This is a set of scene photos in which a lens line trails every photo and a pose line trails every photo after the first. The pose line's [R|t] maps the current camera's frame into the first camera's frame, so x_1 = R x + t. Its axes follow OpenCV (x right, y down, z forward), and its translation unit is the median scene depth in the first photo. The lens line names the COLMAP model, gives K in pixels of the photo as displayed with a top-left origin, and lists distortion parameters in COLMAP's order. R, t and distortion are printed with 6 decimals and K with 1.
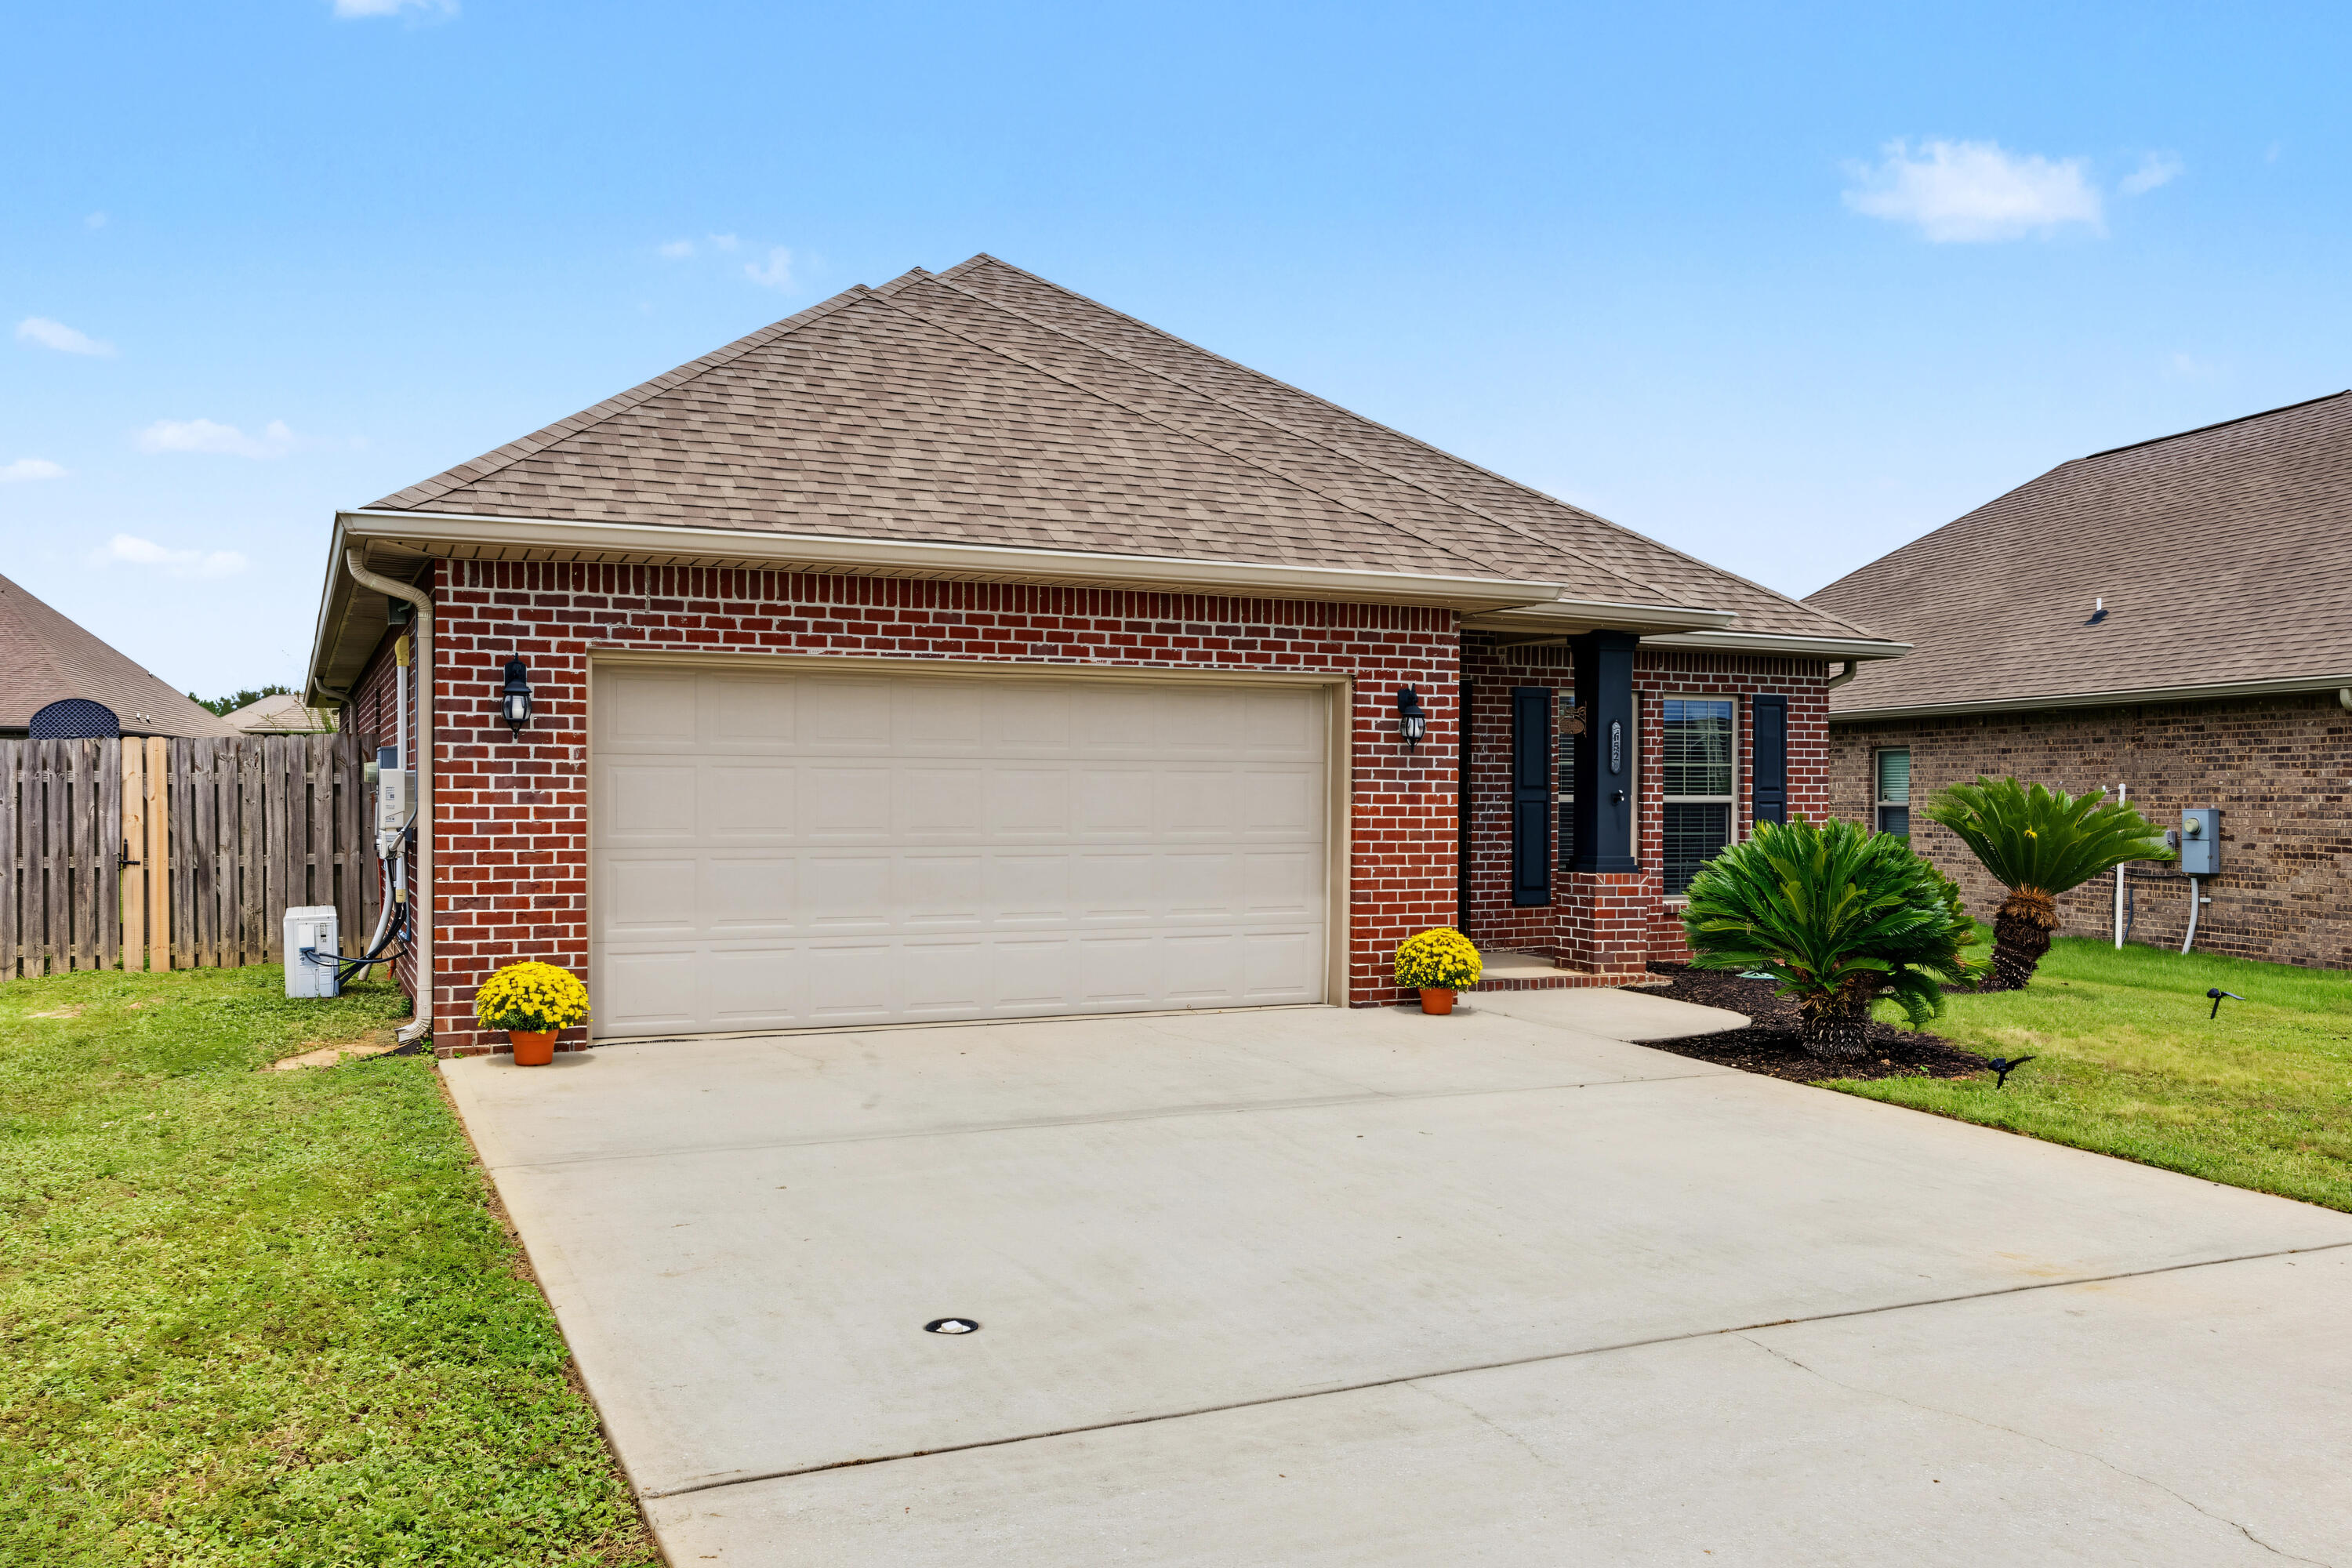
lens RADIAL K [[1868.1, 0, 1175.9], [0, 1868.1, 783.5], [0, 0, 1]] dist [-0.002369, -0.000980]
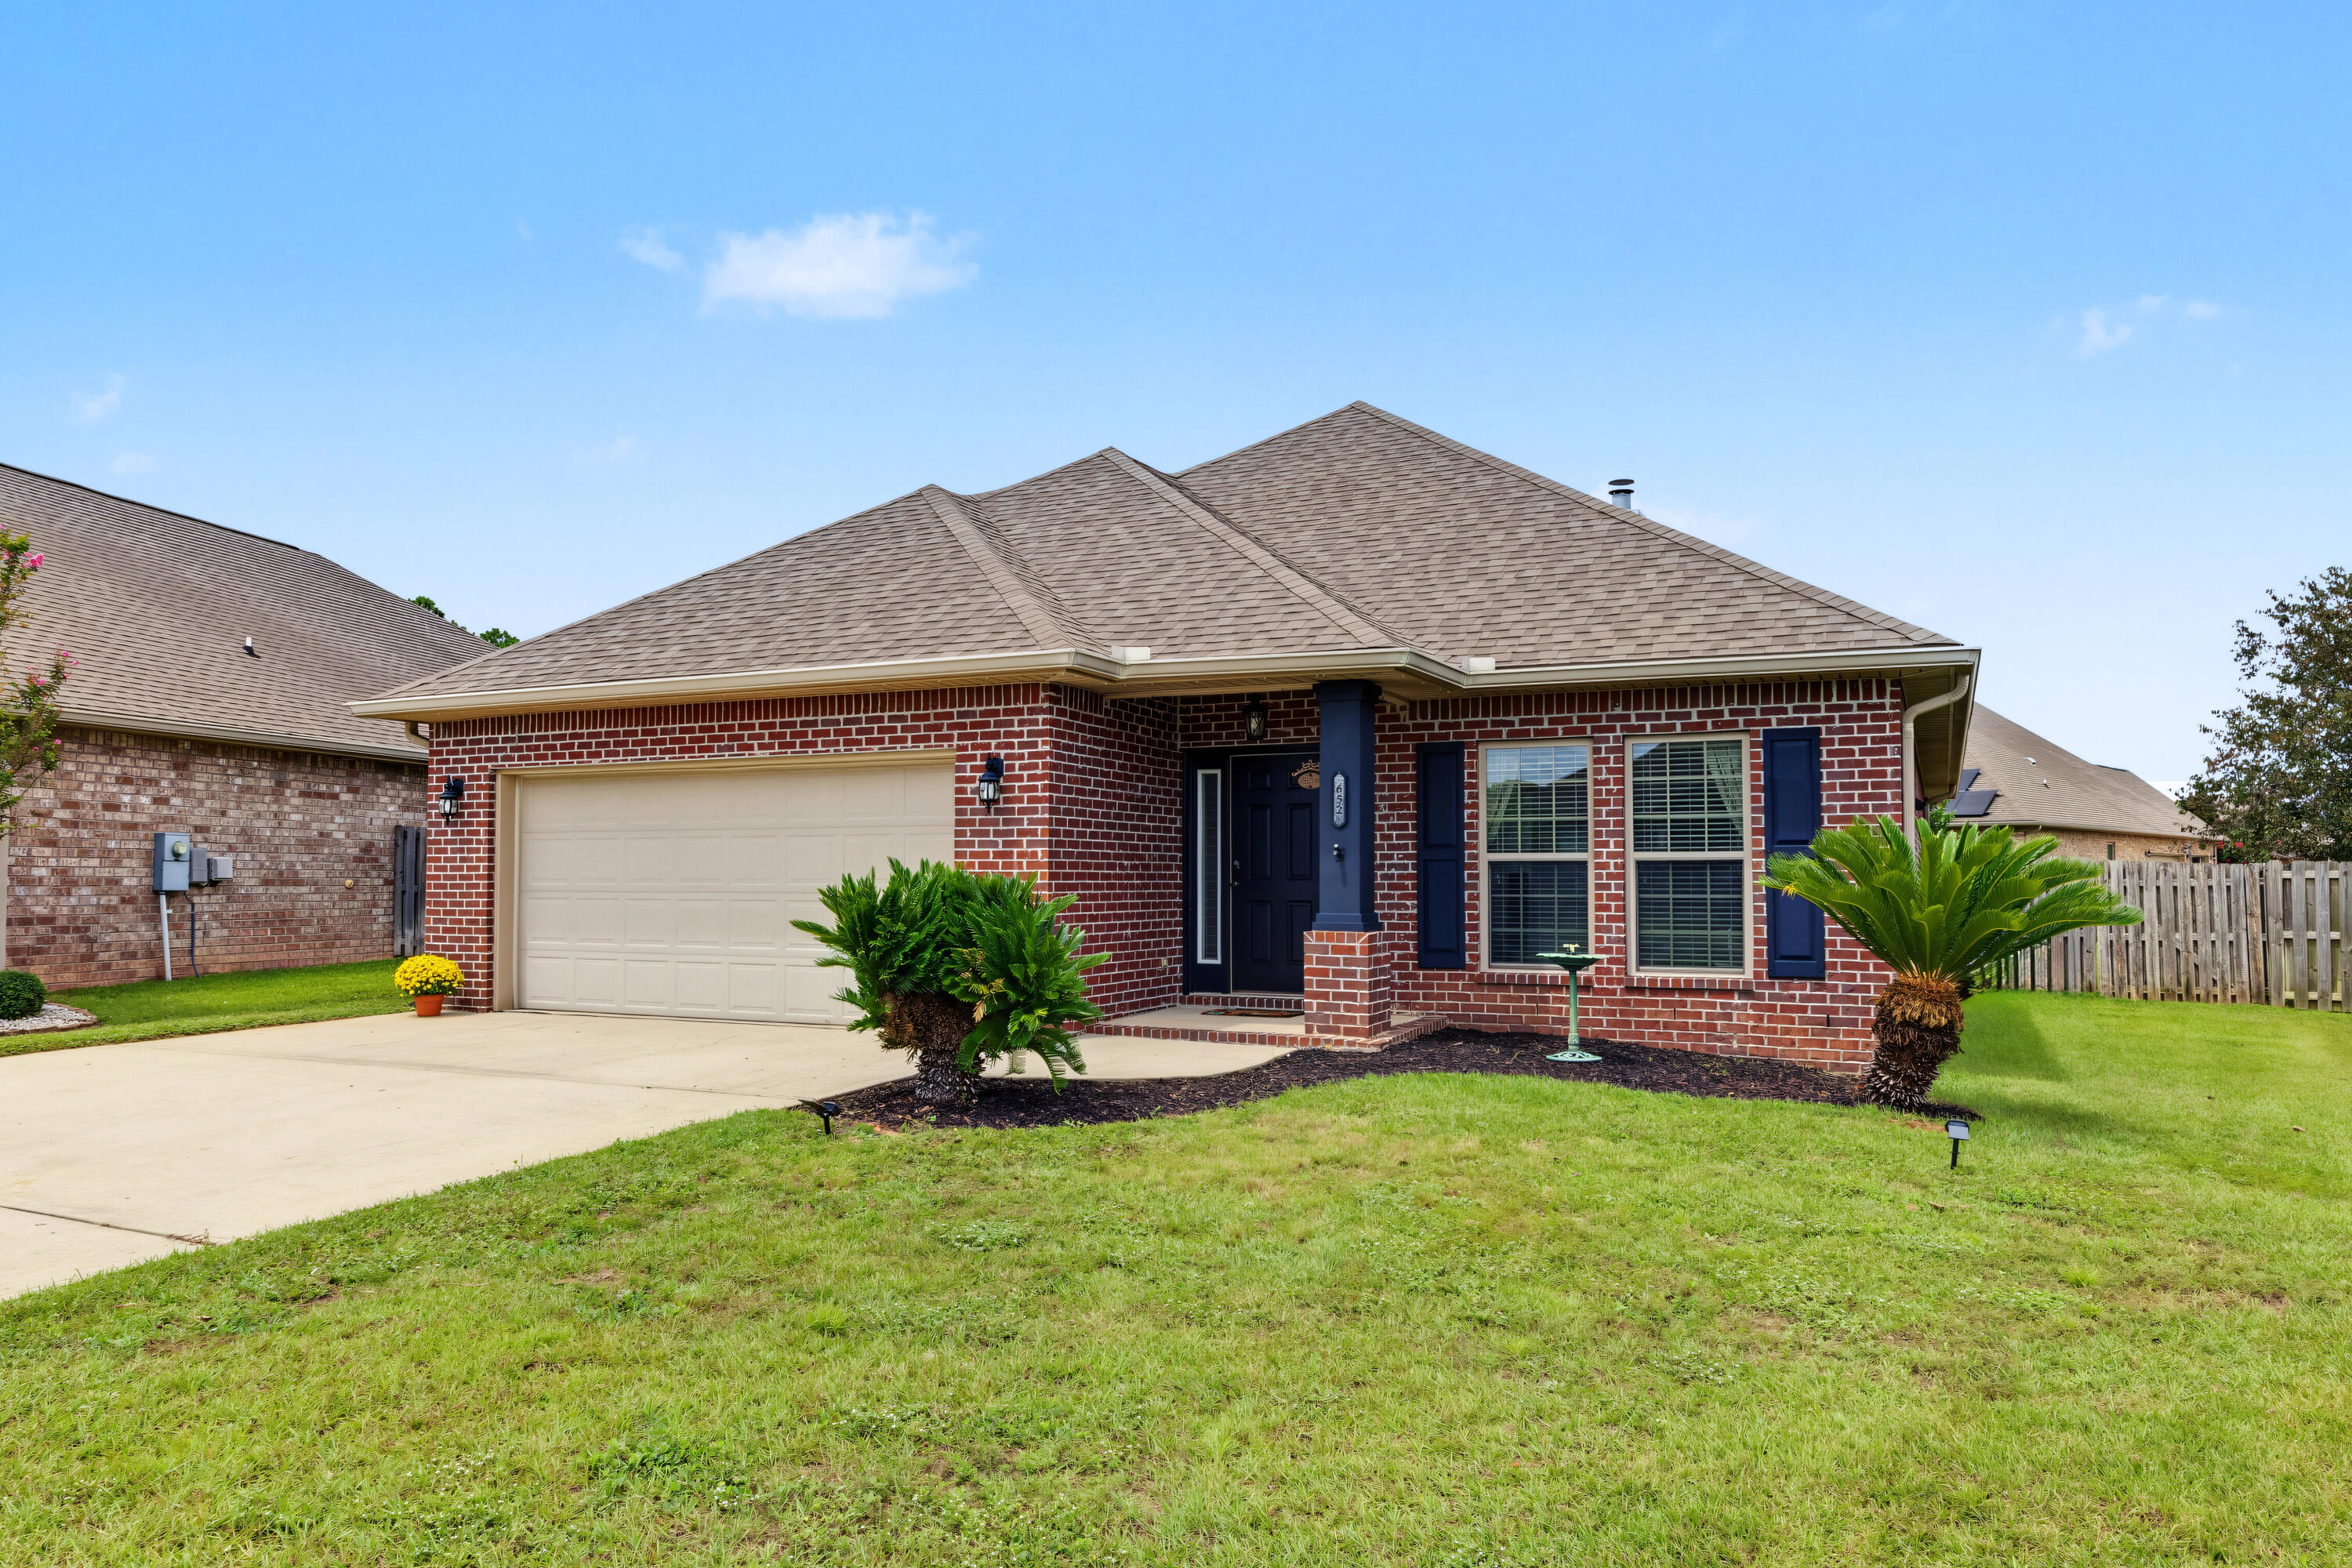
lens RADIAL K [[1560.0, 0, 1176.5], [0, 1560.0, 794.3], [0, 0, 1]] dist [0.006045, 0.000253]
pose [[0.627146, -0.048220, -0.777408, 0.920164], [0.005531, 0.998332, -0.057462, 0.026635], [0.778882, 0.031737, 0.626367, 0.489260]]
